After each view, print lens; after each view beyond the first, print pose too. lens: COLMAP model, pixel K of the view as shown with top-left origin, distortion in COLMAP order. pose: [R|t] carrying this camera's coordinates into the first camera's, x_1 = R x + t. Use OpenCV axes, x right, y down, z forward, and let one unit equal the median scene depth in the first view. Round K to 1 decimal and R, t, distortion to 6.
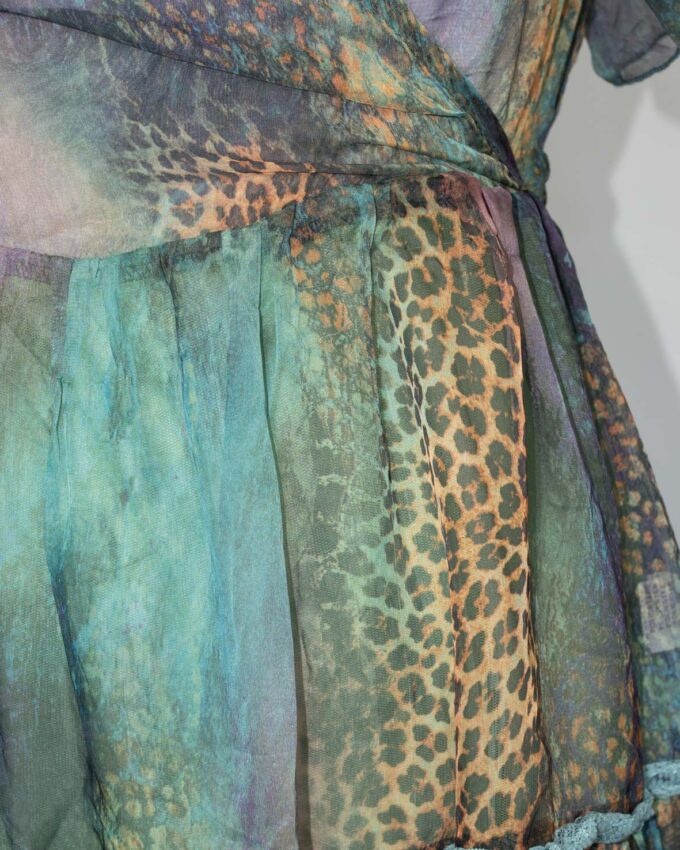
lens RADIAL K [[1770.0, 0, 340.0], [0, 1770.0, 425.0], [0, 0, 1]] dist [-0.000956, -1.859017]
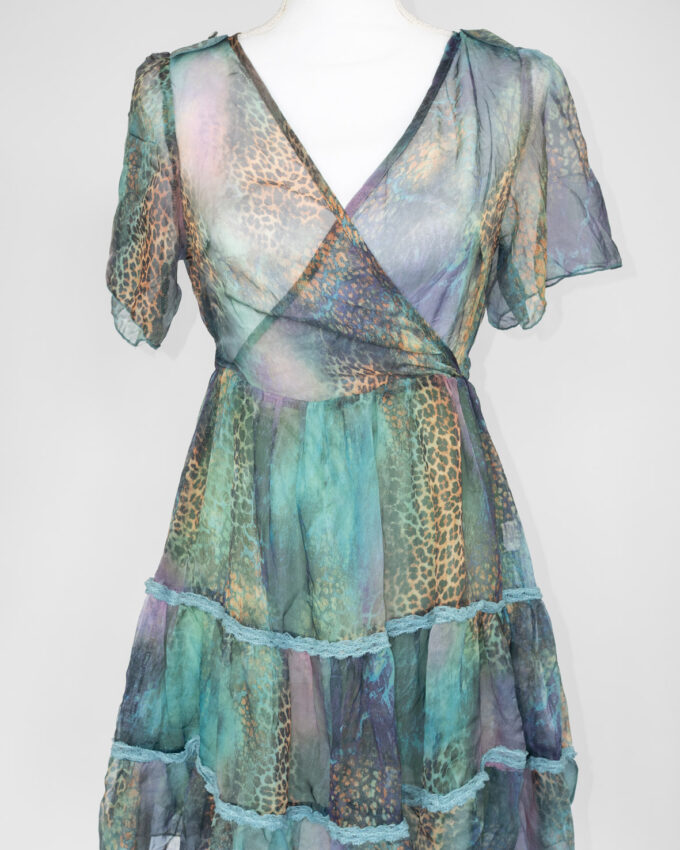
lens RADIAL K [[1770.0, 0, 340.0], [0, 1770.0, 425.0], [0, 0, 1]] dist [-0.000956, -1.859017]
pose [[0.998668, 0.019286, 0.047864, -0.236767], [-0.017977, 0.999457, -0.027629, 0.023504], [-0.048371, 0.026732, 0.998472, -1.915955]]
